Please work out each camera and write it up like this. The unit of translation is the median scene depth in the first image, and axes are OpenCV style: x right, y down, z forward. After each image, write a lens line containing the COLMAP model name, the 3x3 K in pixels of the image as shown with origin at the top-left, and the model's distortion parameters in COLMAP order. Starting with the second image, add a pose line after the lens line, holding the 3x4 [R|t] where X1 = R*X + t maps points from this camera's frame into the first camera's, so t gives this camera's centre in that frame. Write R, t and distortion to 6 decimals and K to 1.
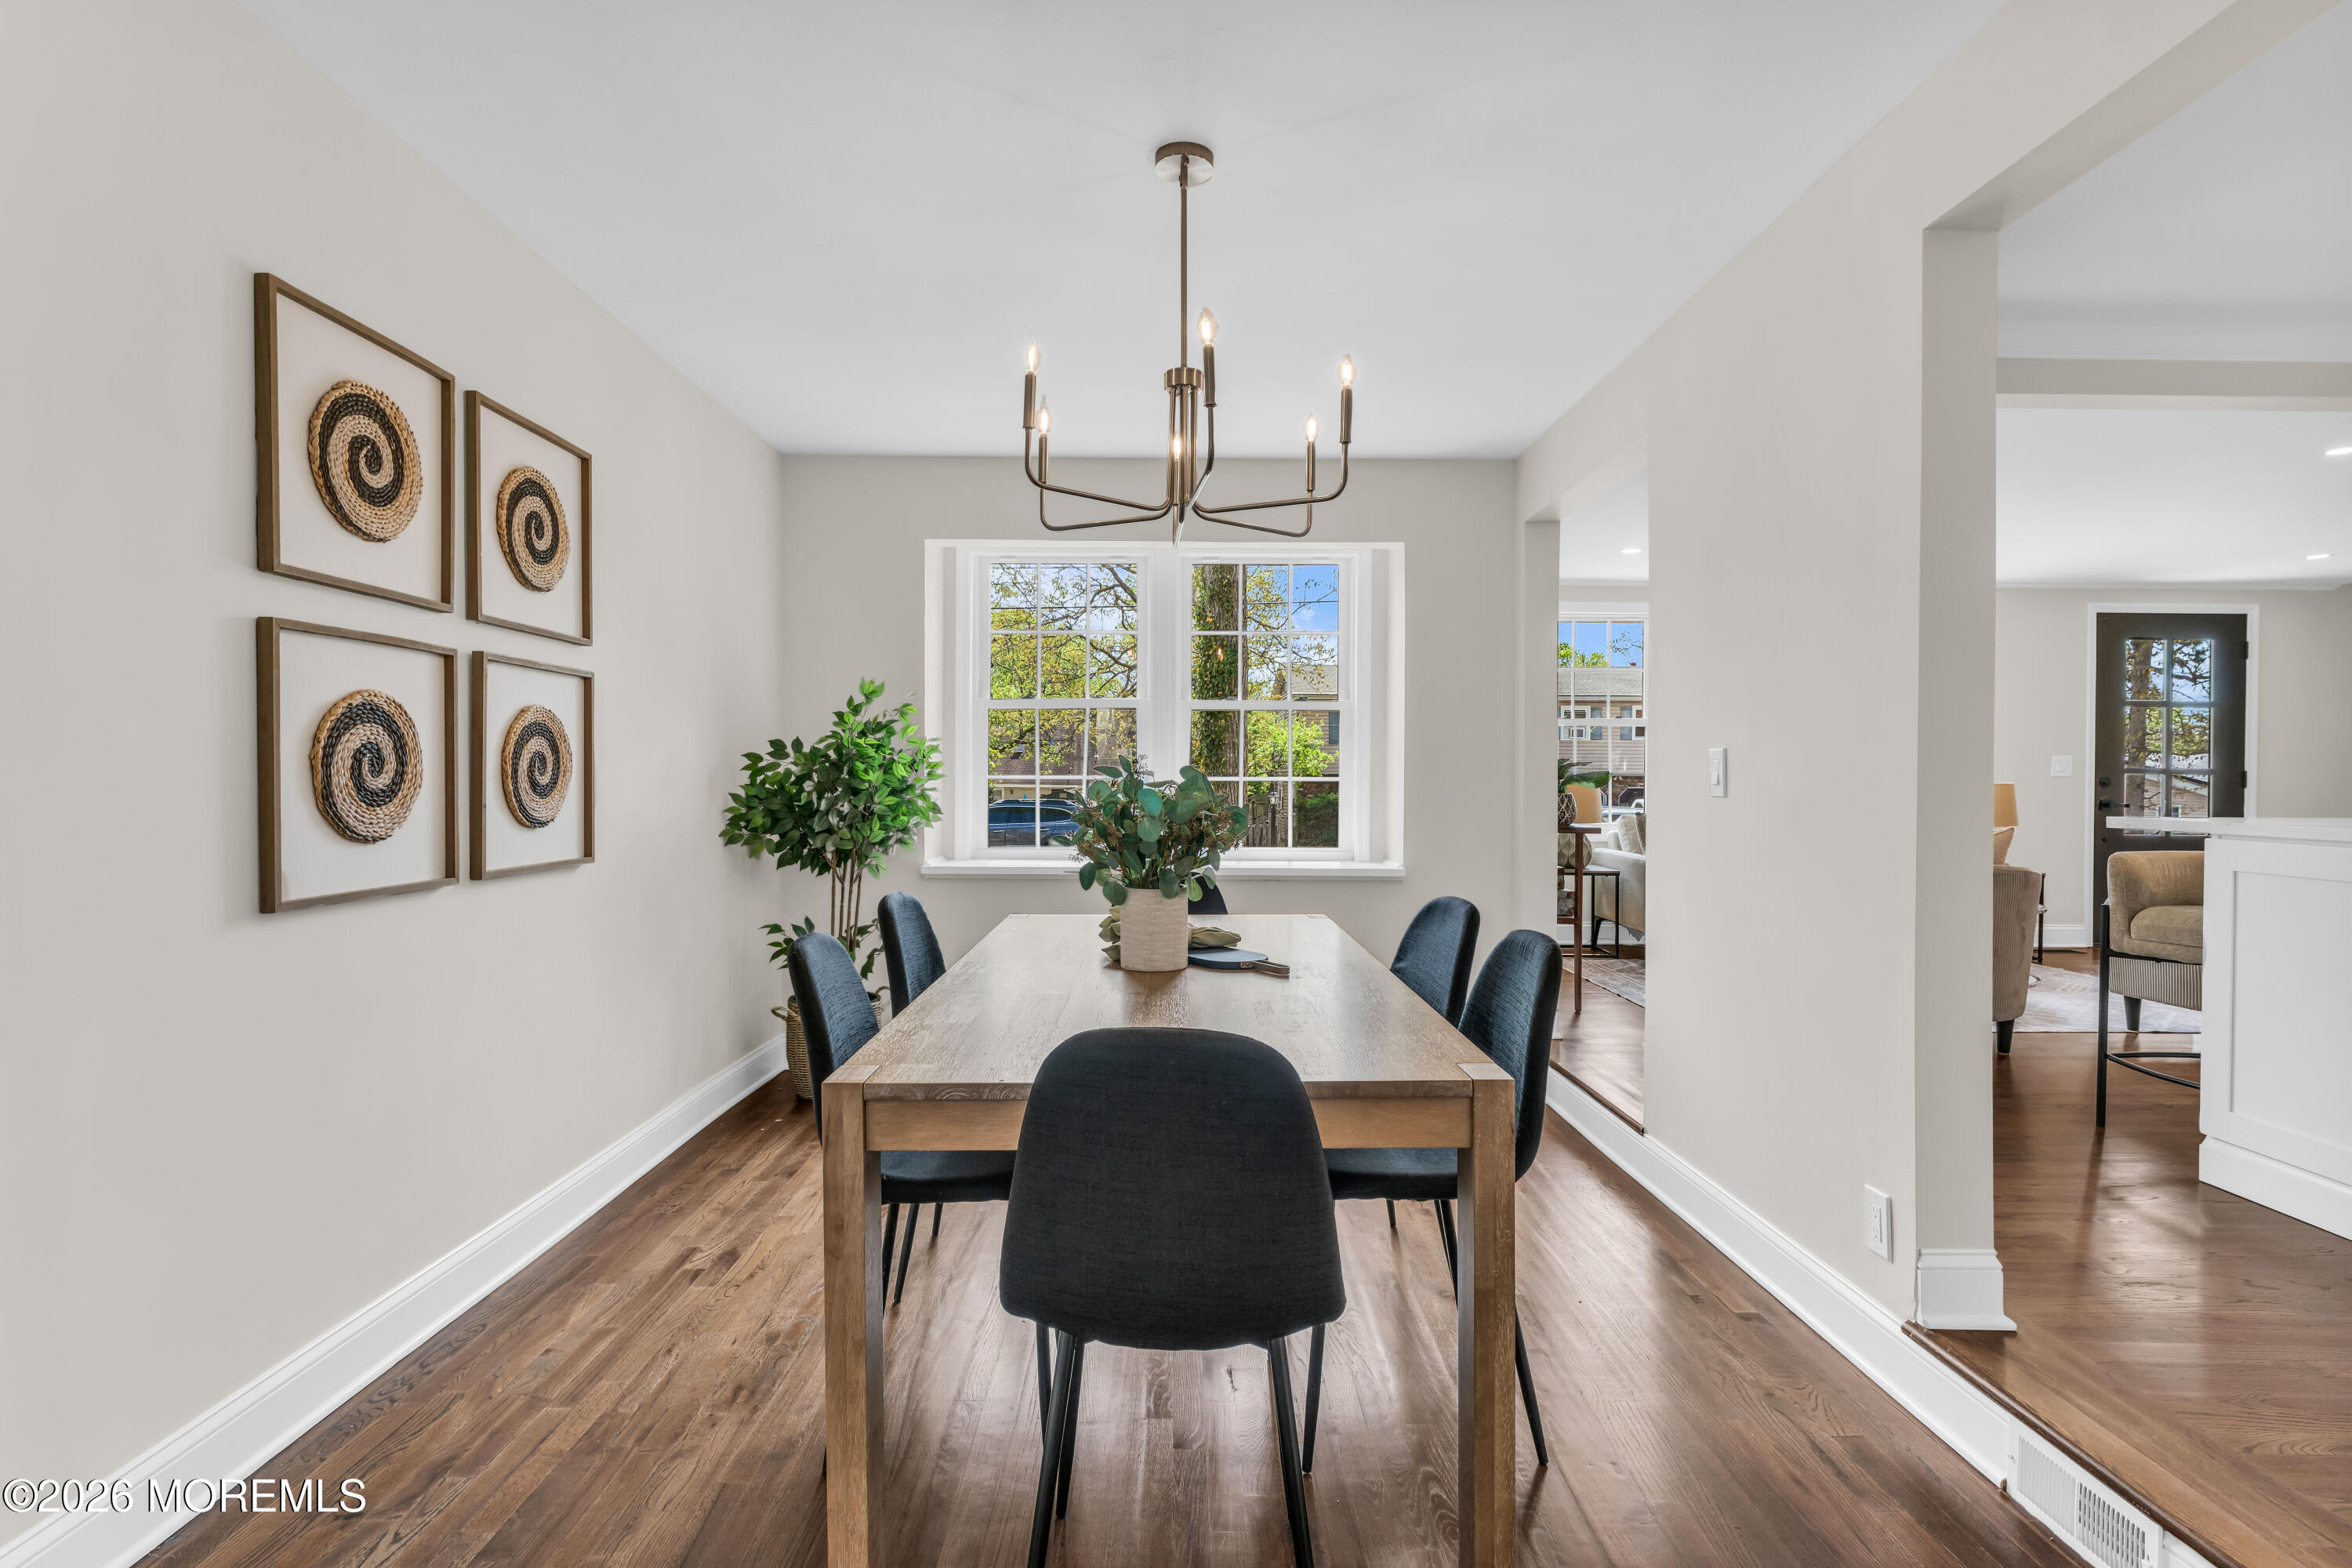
lens RADIAL K [[1123.6, 0, 1176.0], [0, 1123.6, 784.0], [0, 0, 1]] dist [-0.000883, 0.000144]
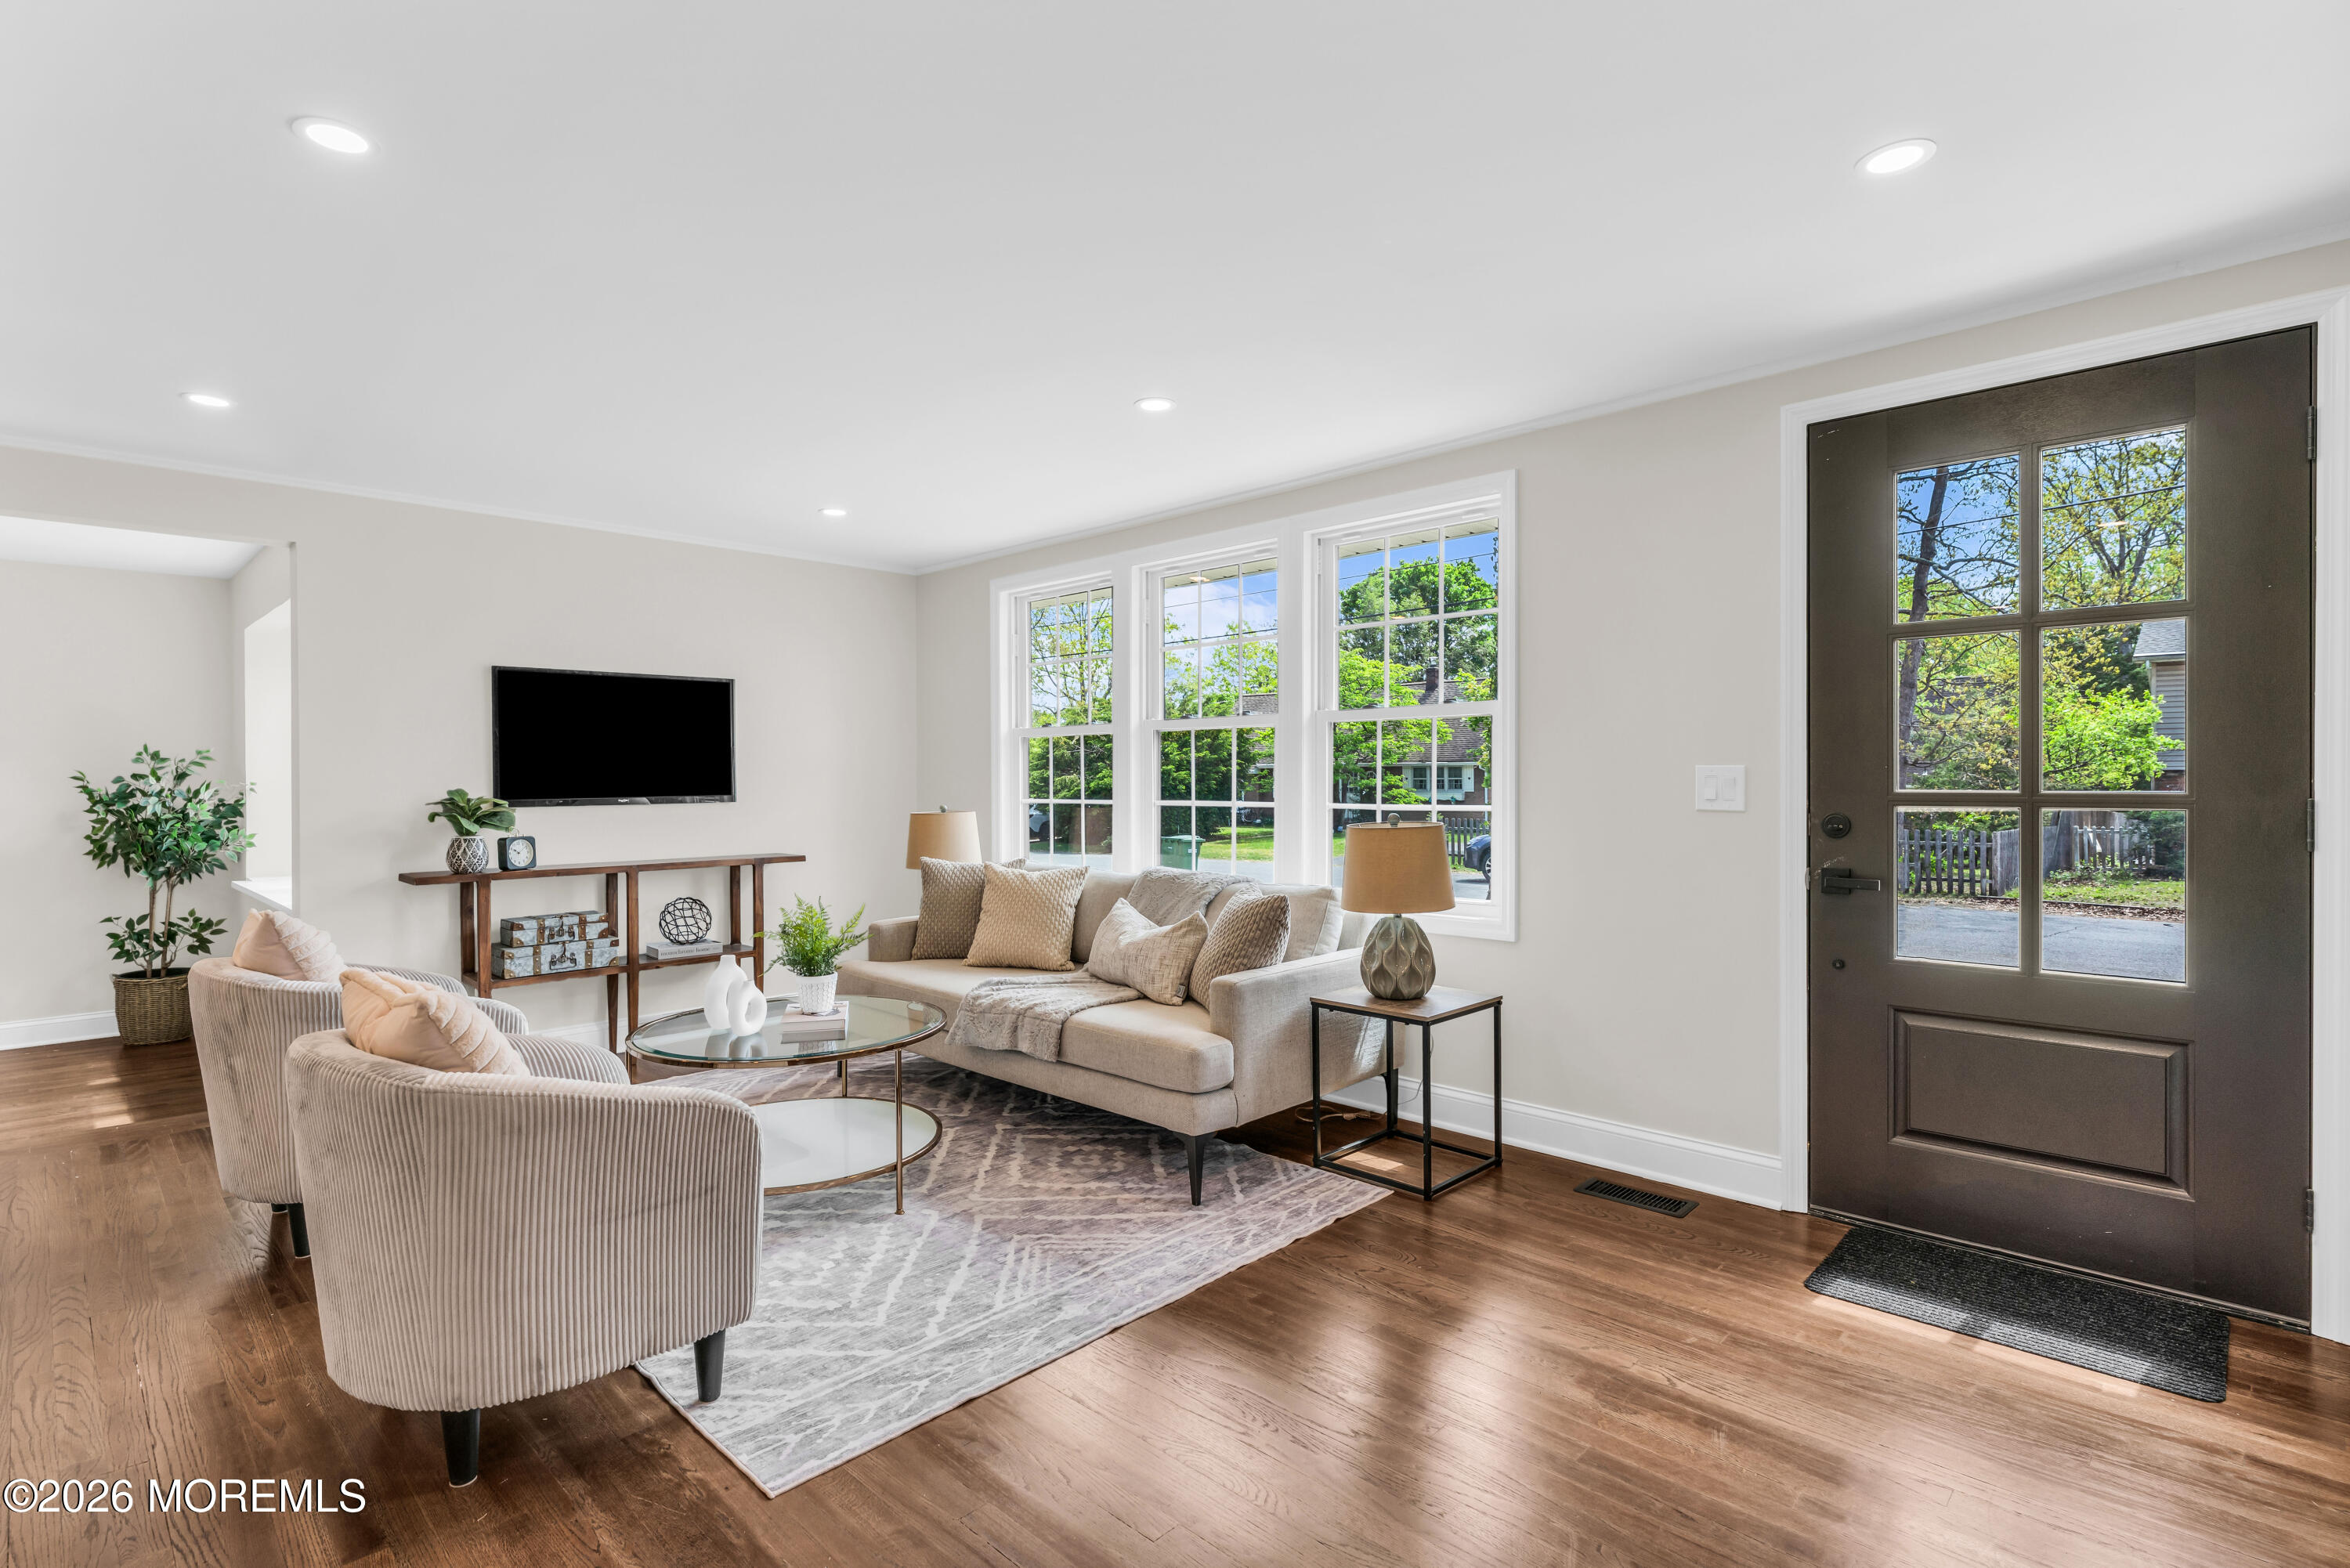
lens RADIAL K [[1147.2, 0, 1163.6], [0, 1147.2, 775.4], [0, 0, 1]] dist [-0.001231, -0.000109]
pose [[0.700006, -0.017390, -0.713925, 0.957598], [0.006602, 0.999818, -0.017880, -0.013824], [0.714106, 0.007803, 0.699994, 0.522488]]
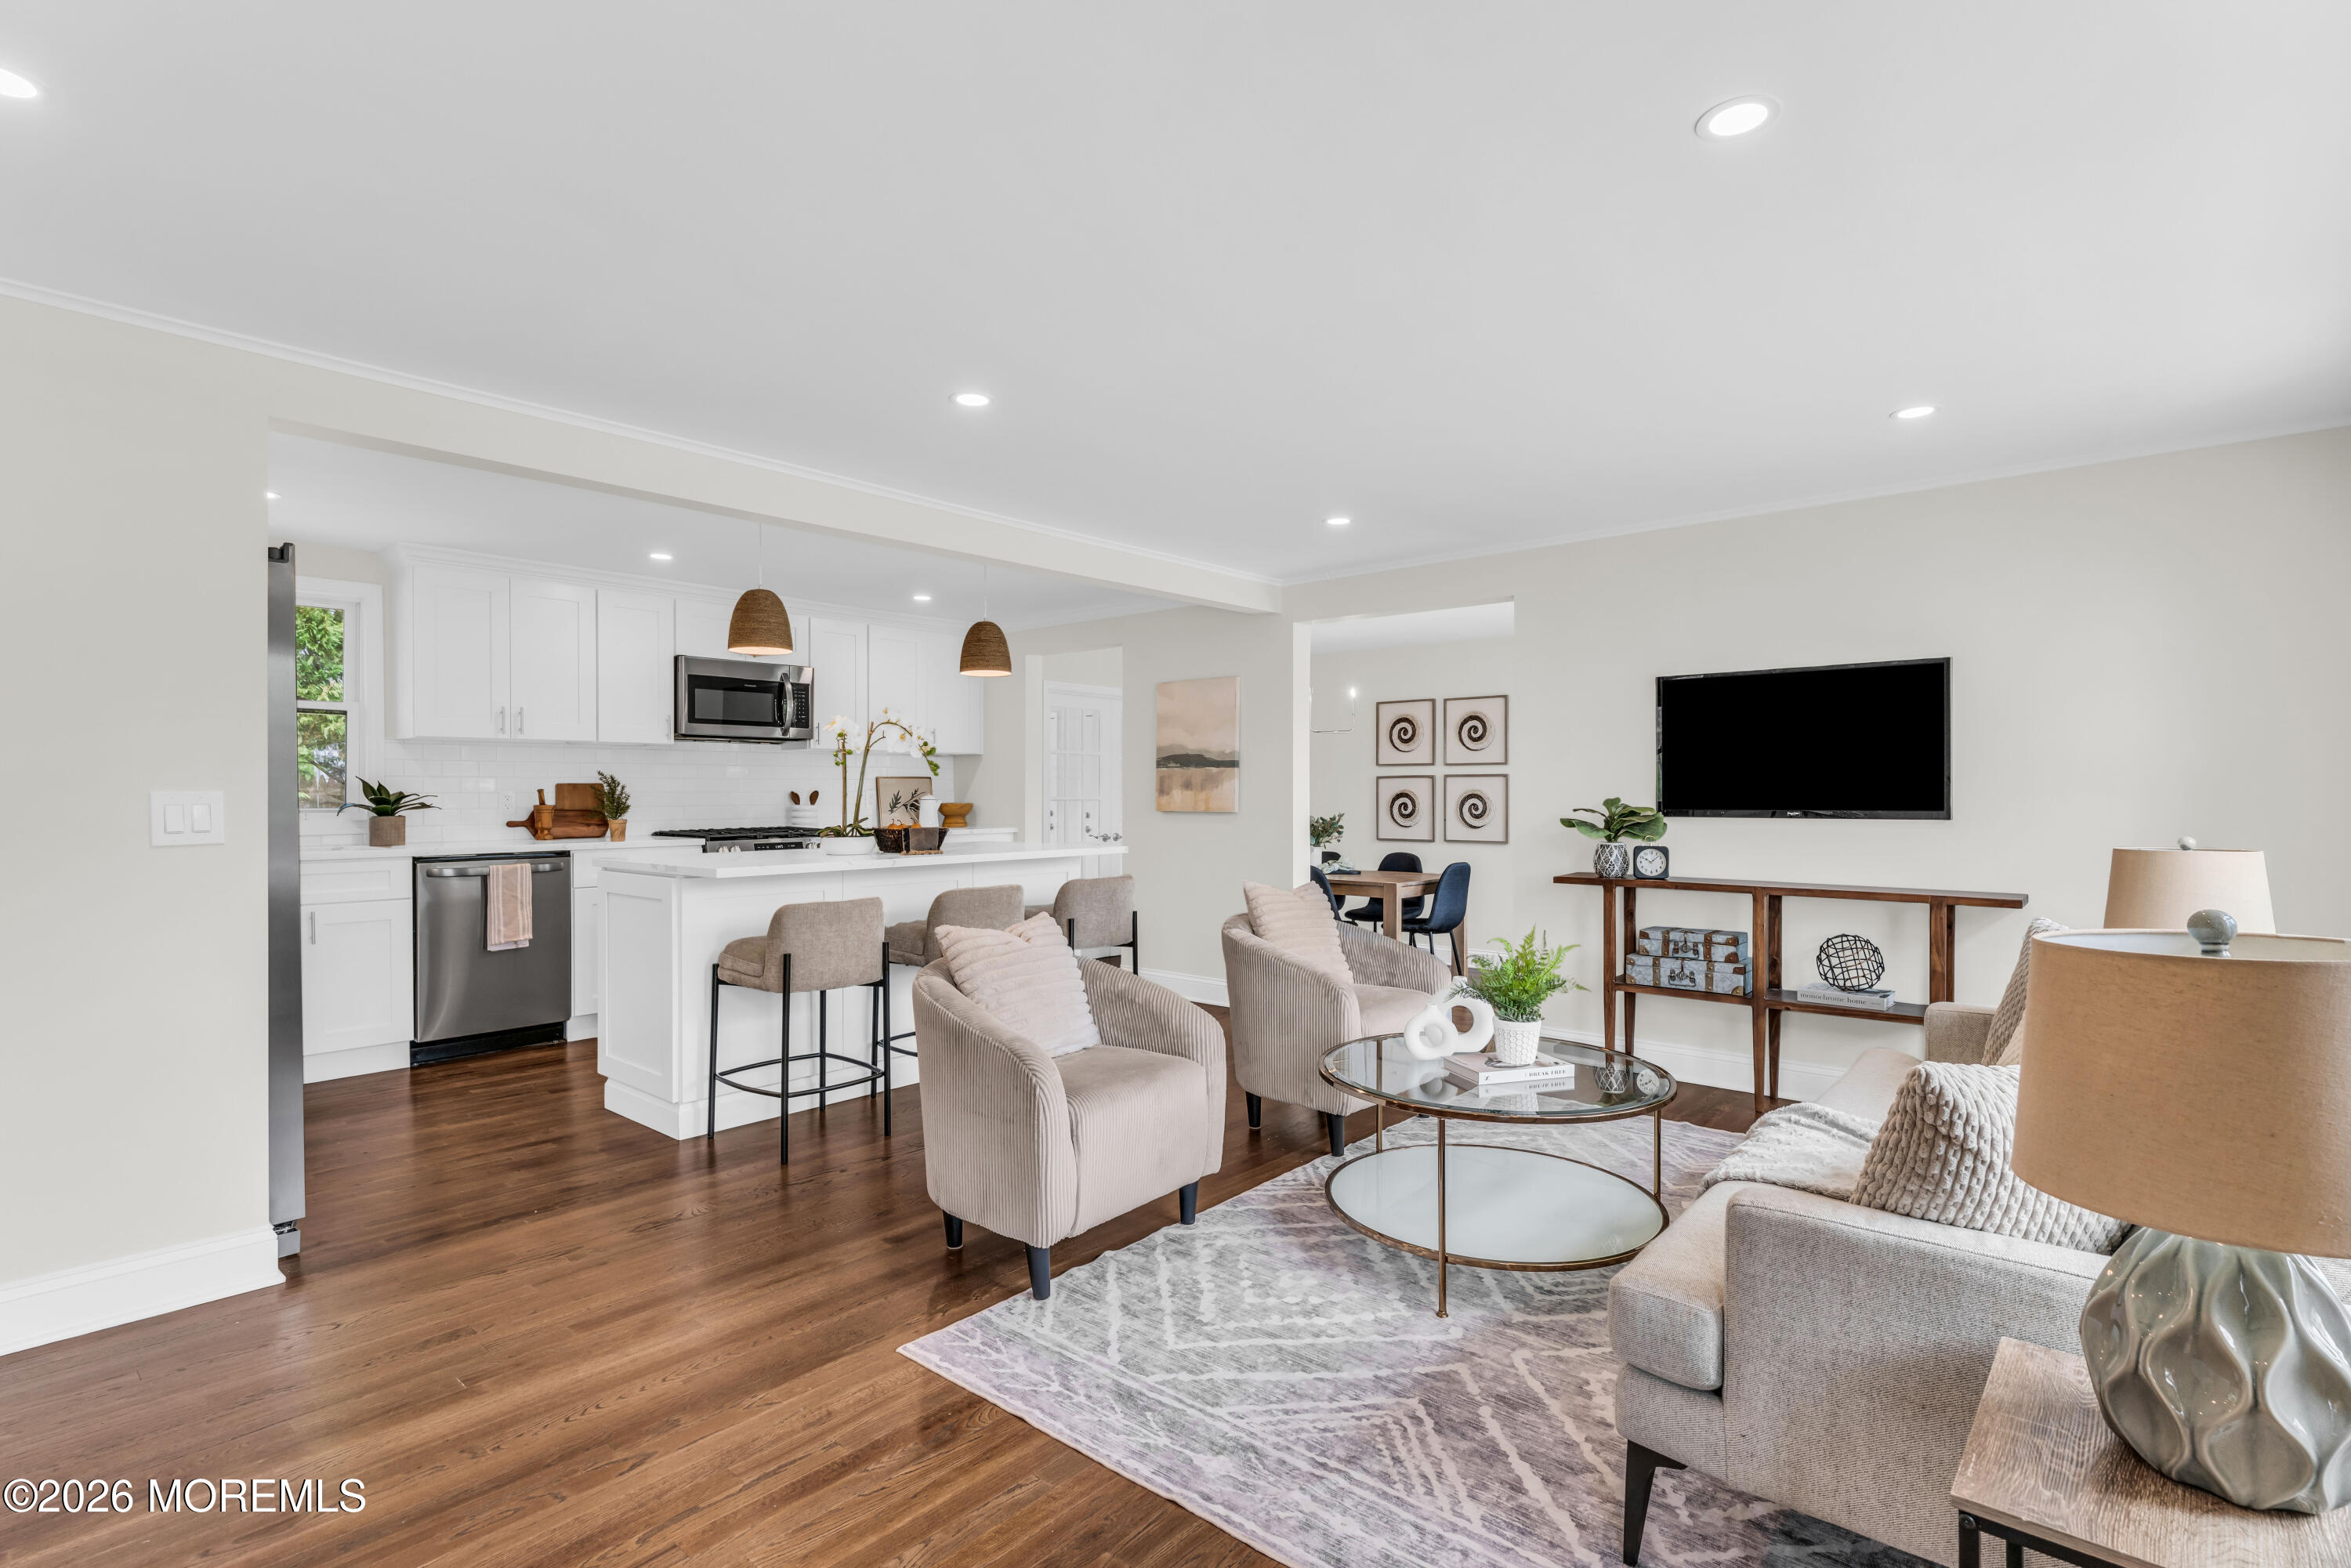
lens RADIAL K [[1123.1, 0, 1175.5], [0, 1123.1, 784.0], [0, 0, 1]] dist [-0.000883, 0.000144]
pose [[-0.676510, -0.014955, -0.736282, 0.885525], [-0.016026, 0.999856, -0.005583, -0.020837], [0.736259, 0.008022, -0.676652, 0.983150]]
